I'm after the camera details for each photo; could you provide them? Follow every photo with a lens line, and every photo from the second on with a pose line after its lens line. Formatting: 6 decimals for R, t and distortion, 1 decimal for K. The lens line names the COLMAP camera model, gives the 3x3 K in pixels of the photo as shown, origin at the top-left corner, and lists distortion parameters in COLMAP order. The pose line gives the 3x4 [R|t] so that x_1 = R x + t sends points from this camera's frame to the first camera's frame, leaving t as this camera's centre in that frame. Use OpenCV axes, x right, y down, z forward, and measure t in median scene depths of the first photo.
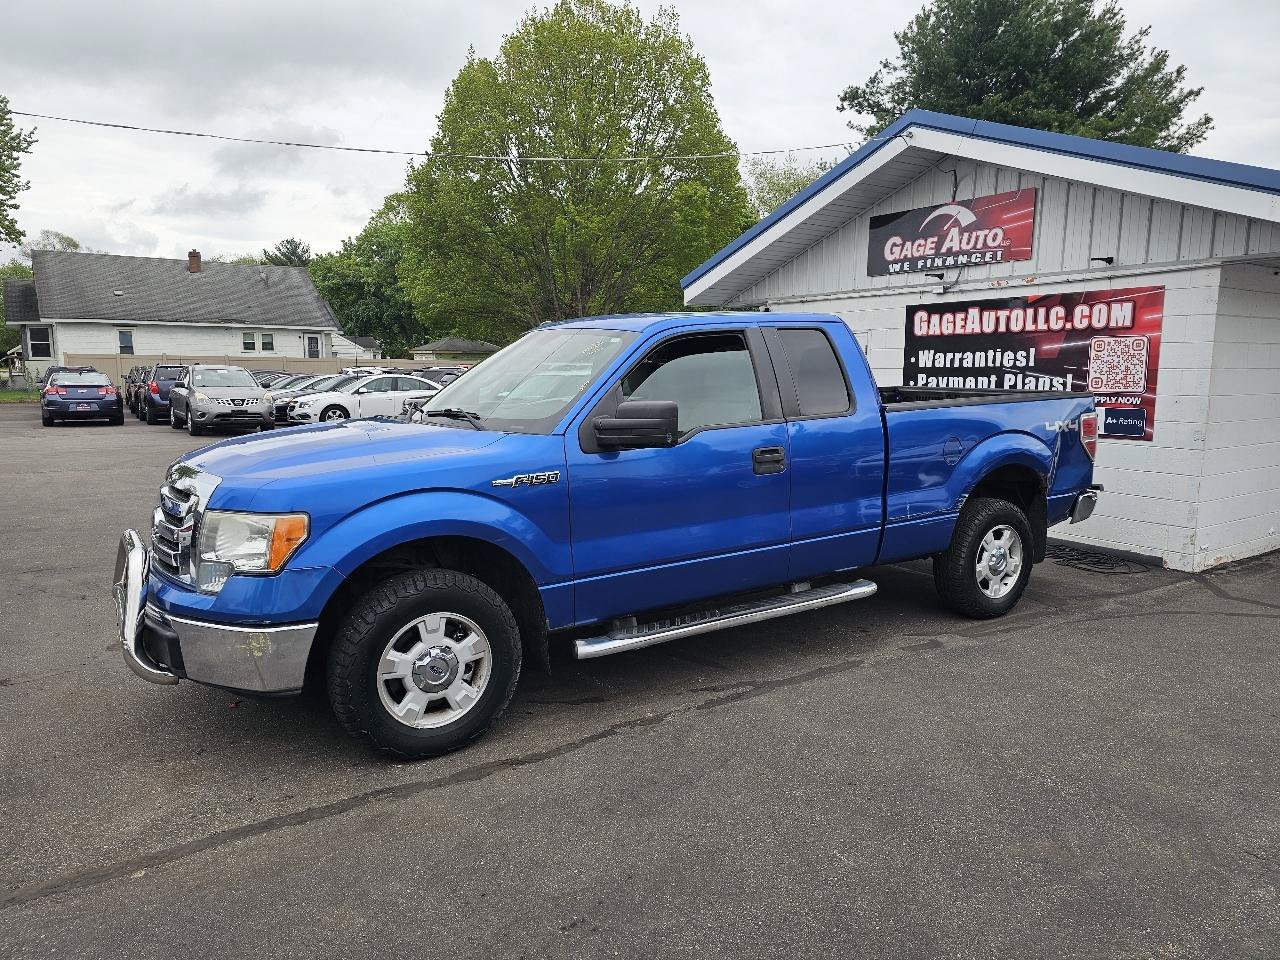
lens RADIAL K [[852.5, 0, 632.3], [0, 852.5, 485.5], [0, 0, 1]] dist [0.059837, -0.056182]
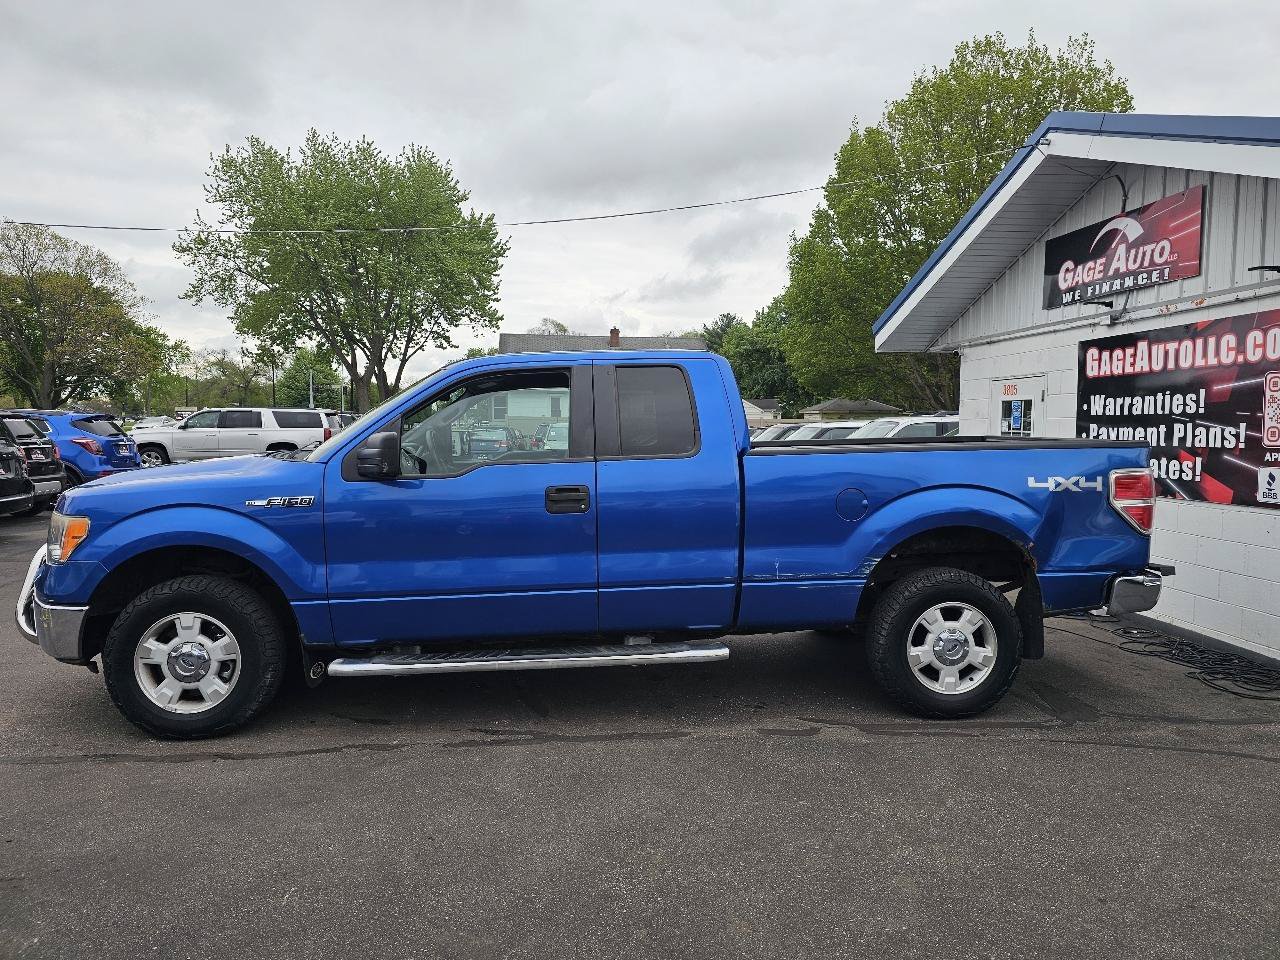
lens RADIAL K [[850.3, 0, 645.6], [0, 850.3, 474.2], [0, 0, 1]] dist [0.056099, -0.049345]
pose [[0.887845, 0.028960, -0.459231, 0.369244], [-0.067216, 0.995475, -0.067173, 0.000035], [0.455207, 0.090507, 0.885774, 0.102762]]
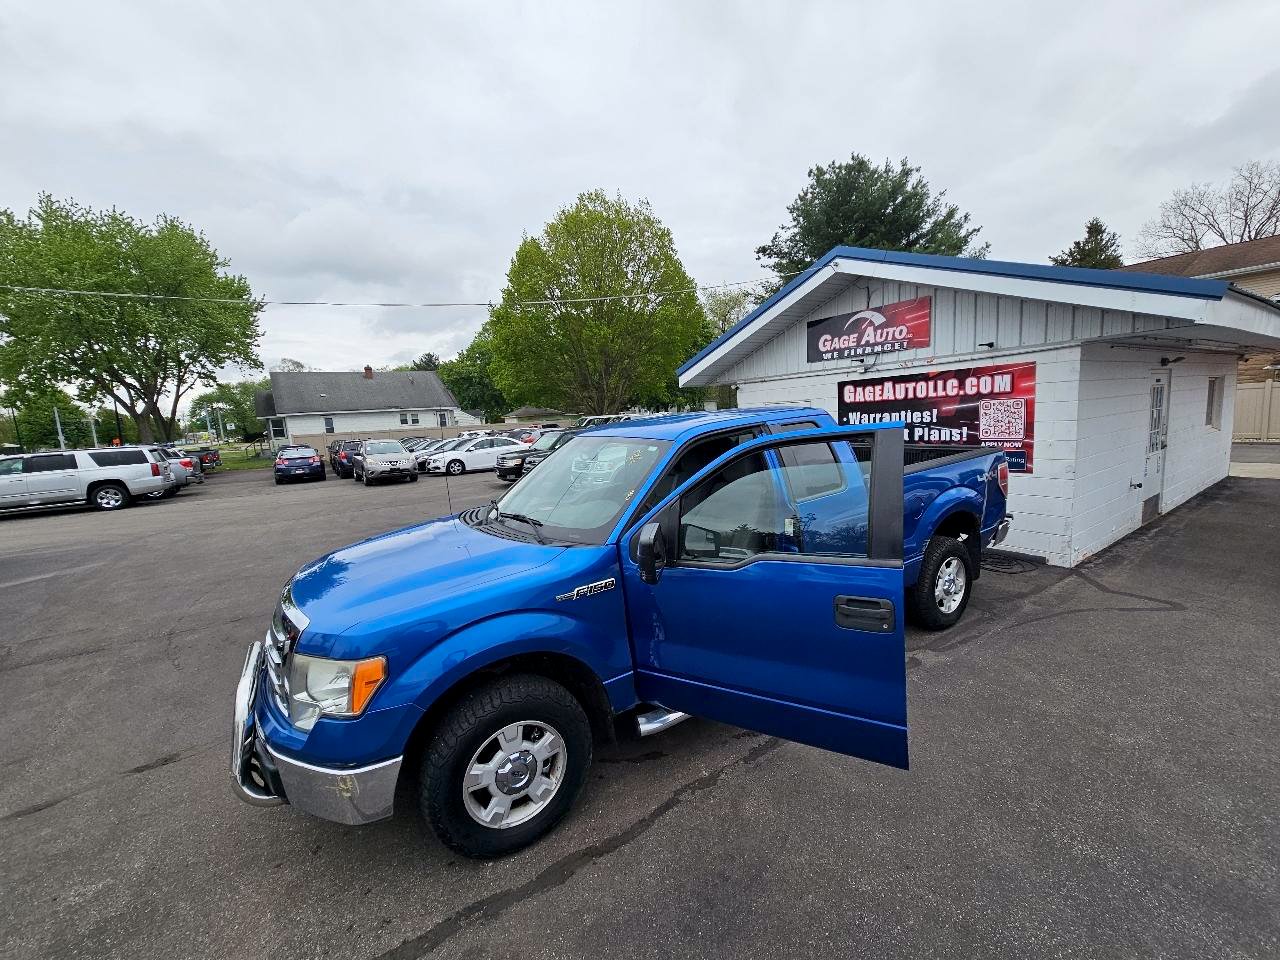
lens RADIAL K [[517.5, 0, 638.4], [0, 517.5, 484.9], [0, 0, 1]] dist [-0.002175, 0.000050]
pose [[0.997898, -0.064415, -0.007150, -0.019800], [0.064392, 0.997919, -0.003410, -0.062290], [0.007355, 0.002943, 0.999969, 0.148530]]
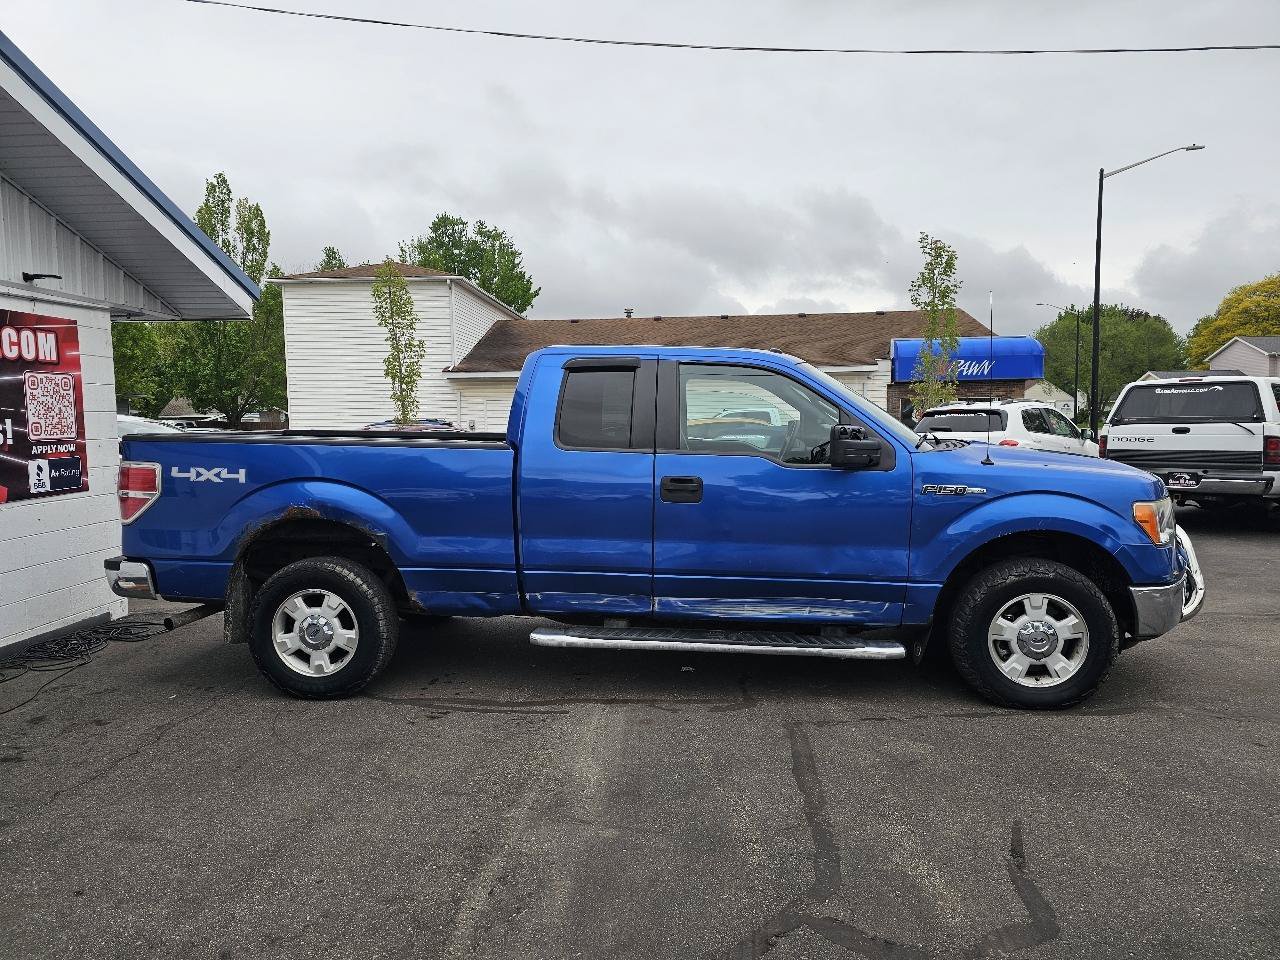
lens RADIAL K [[866.2, 0, 640.0], [0, 866.2, 480.0], [0, 0, 1]] dist [0.024853, -0.001759]
pose [[-0.794319, -0.040493, 0.606150, -0.360060], [0.091554, 0.978401, 0.185336, -0.157058], [-0.600563, 0.202711, -0.773455, 1.190915]]
